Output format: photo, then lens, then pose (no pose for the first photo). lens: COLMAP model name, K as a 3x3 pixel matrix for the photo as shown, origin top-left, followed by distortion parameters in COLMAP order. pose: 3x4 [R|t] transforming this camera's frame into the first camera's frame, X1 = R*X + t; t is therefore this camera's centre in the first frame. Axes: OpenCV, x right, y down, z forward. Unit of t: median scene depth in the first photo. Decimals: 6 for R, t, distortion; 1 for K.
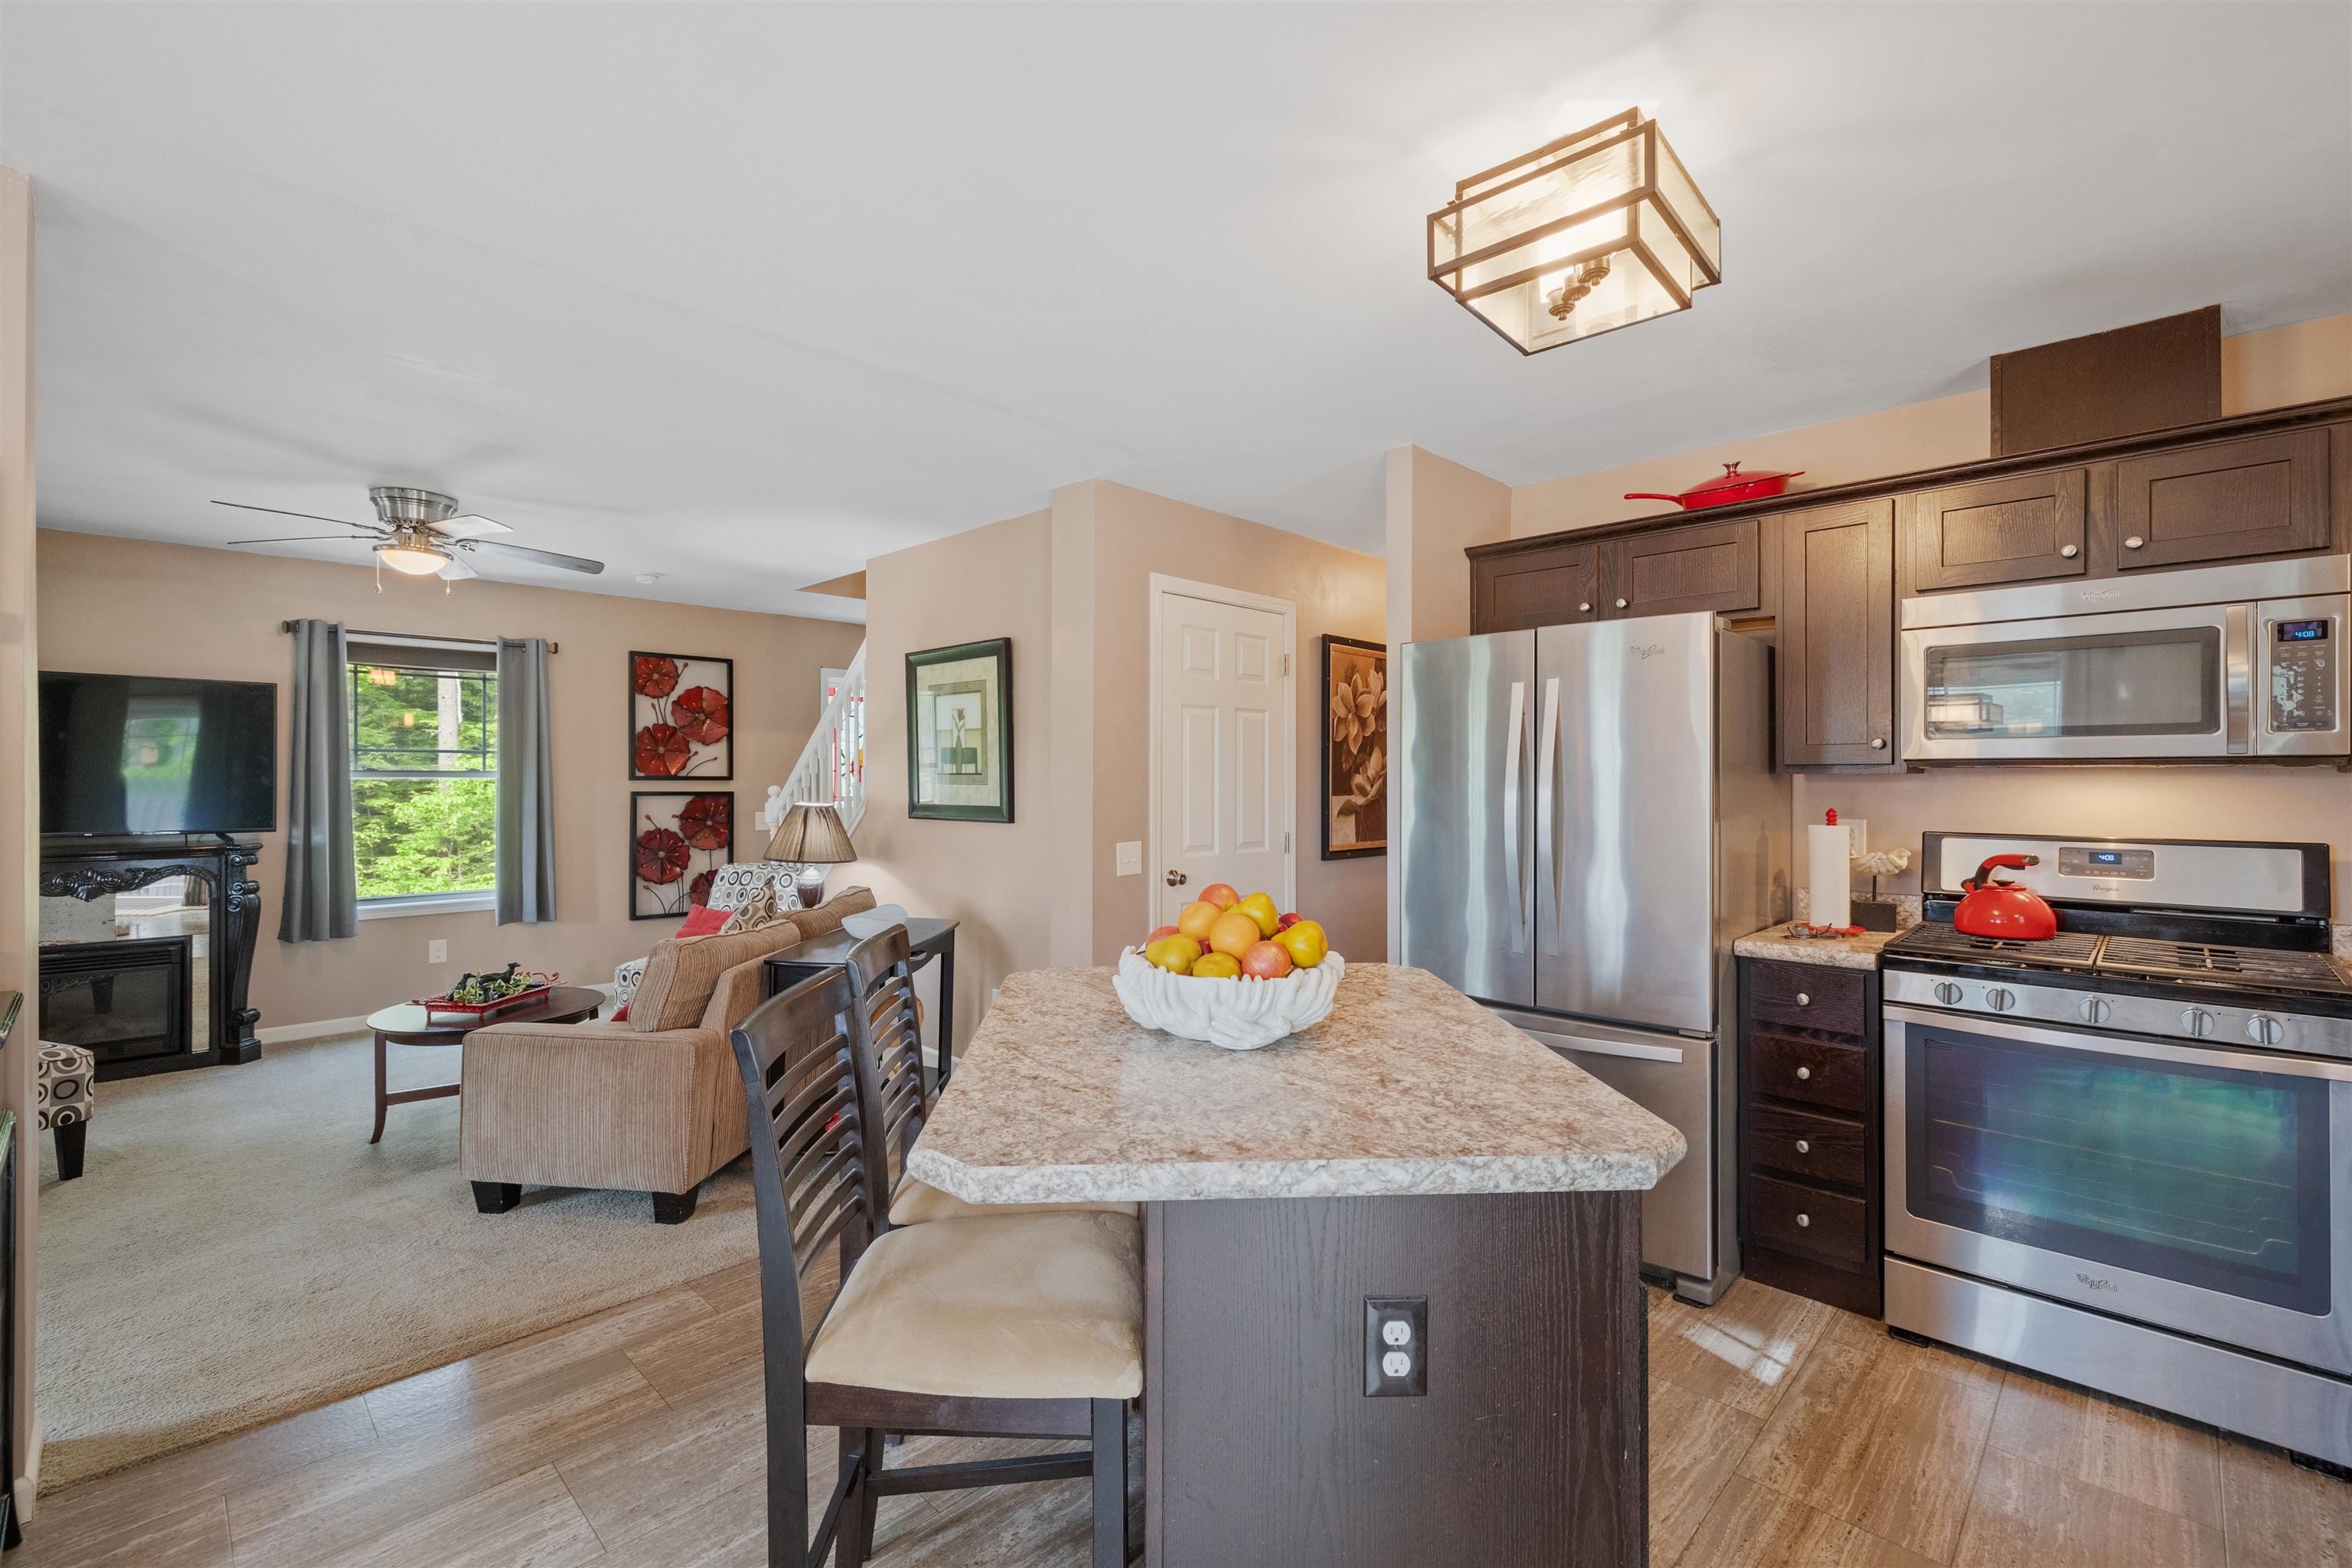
lens RADIAL K [[1008.9, 0, 1171.1], [0, 1008.9, 777.1], [0, 0, 1]] dist [0.000797, 0.000012]
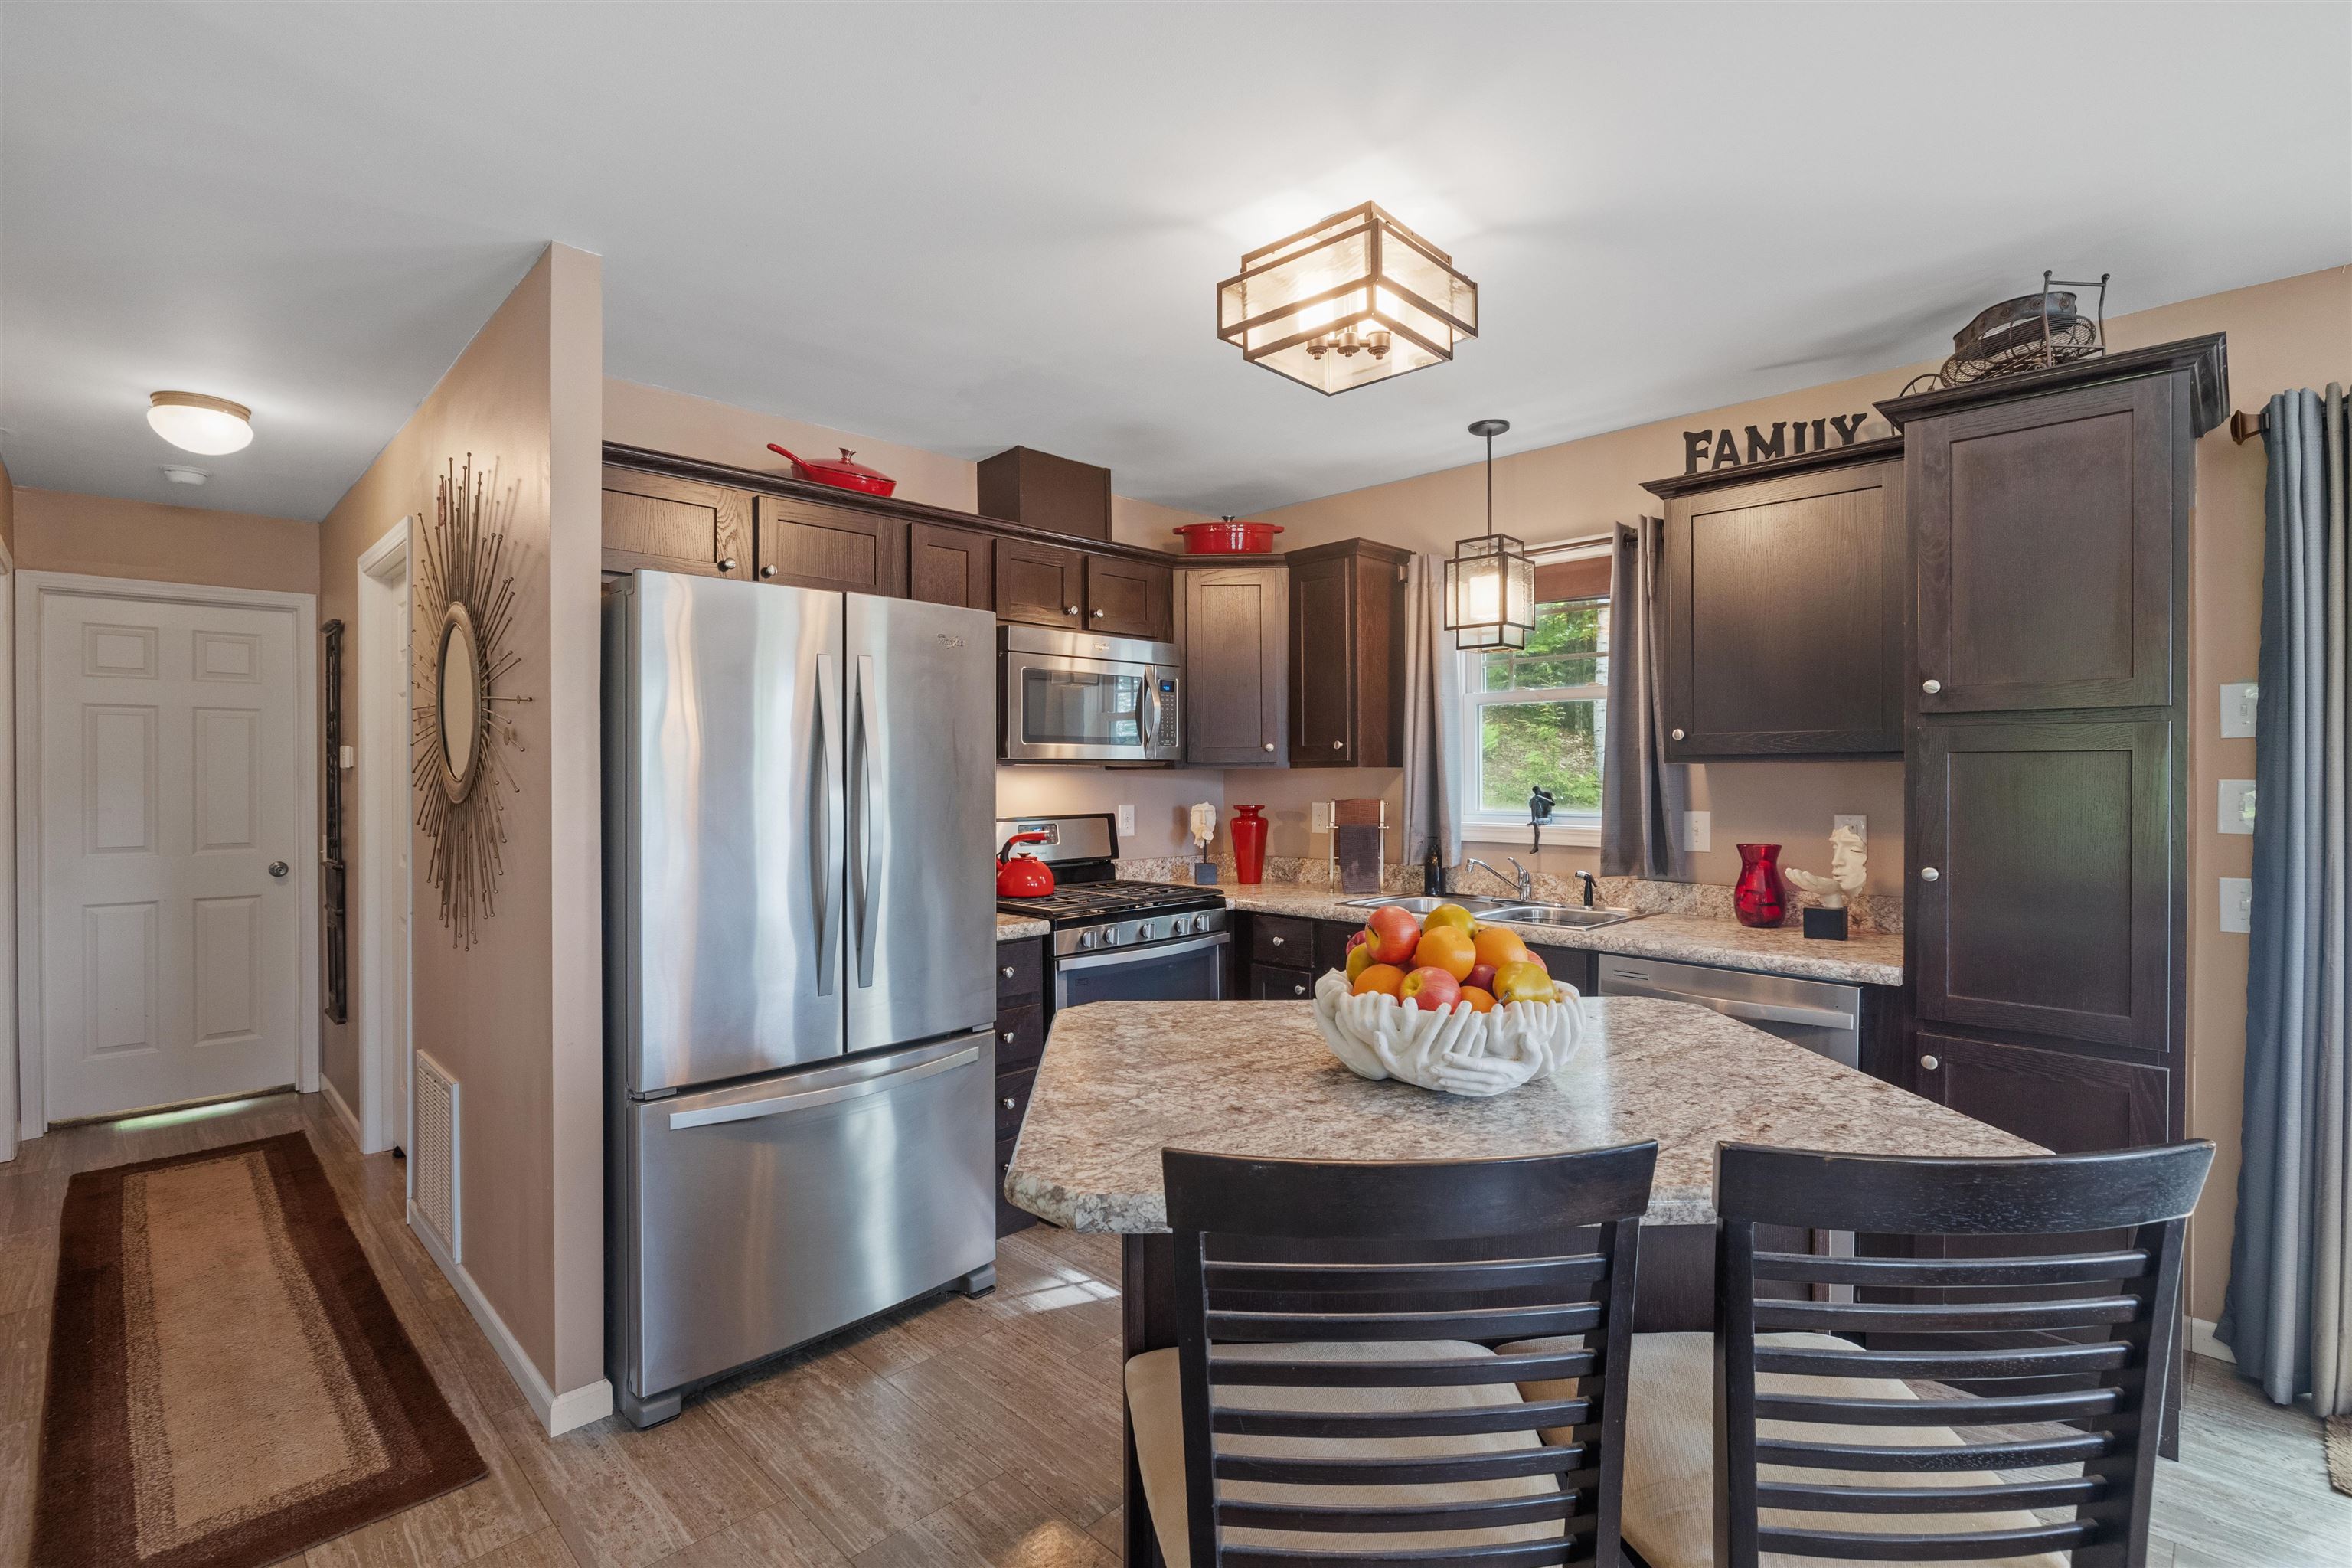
lens RADIAL K [[1112.9, 0, 1107.1], [0, 1112.9, 780.0], [0, 0, 1]] dist [0.000317, 0.000095]
pose [[0.019896, -0.007601, 0.999773, -0.688712], [0.001800, 0.999970, 0.007567, -0.003073], [-0.999800, 0.001649, 0.019909, 0.987561]]
